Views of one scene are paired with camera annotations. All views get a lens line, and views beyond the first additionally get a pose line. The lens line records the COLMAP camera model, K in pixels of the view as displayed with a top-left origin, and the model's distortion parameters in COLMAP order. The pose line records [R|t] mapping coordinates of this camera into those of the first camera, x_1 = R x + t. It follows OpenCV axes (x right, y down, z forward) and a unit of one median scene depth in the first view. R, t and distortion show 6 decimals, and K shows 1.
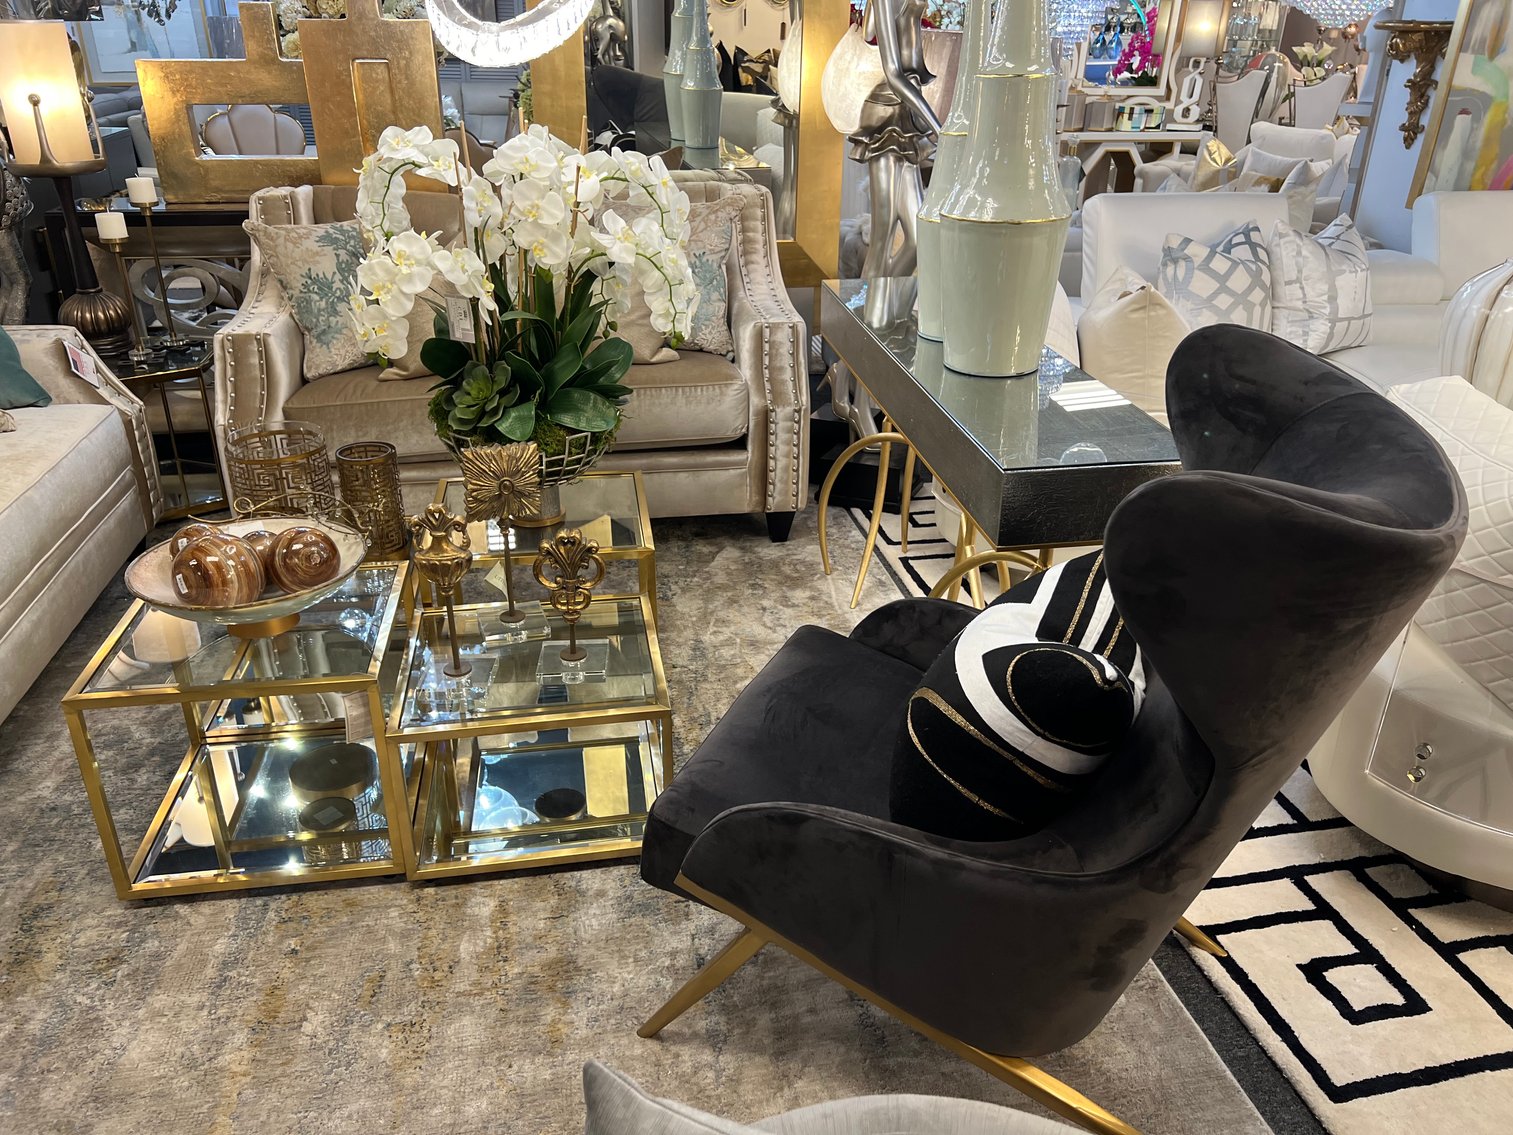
lens RADIAL K [[1123.8, 0, 752.6], [0, 1123.8, 582.2], [0, 0, 1]] dist [0.079802, -0.097998]
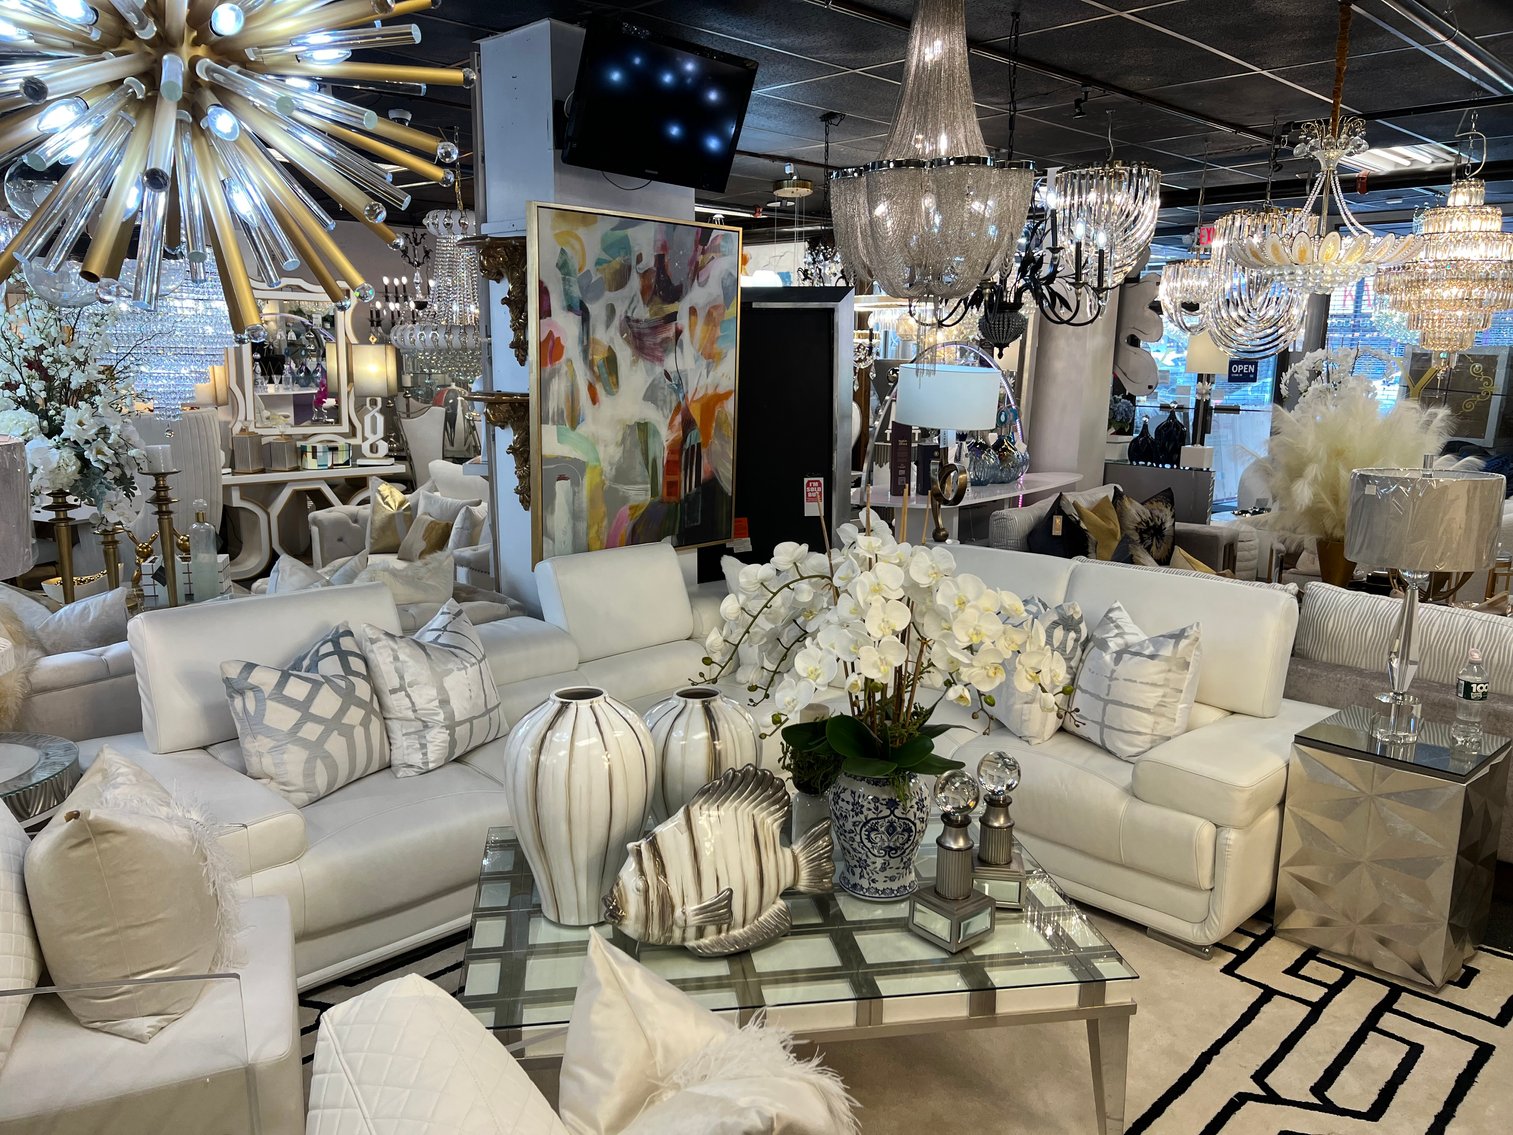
lens RADIAL K [[1123.8, 0, 752.6], [0, 1123.8, 582.2], [0, 0, 1]] dist [0.079802, -0.097998]
pose [[0.831025, -0.114187, 0.544389, 0.230191], [0.240536, 0.956234, -0.166613, -0.128449], [-0.501538, 0.269404, 0.822120, 0.134143]]
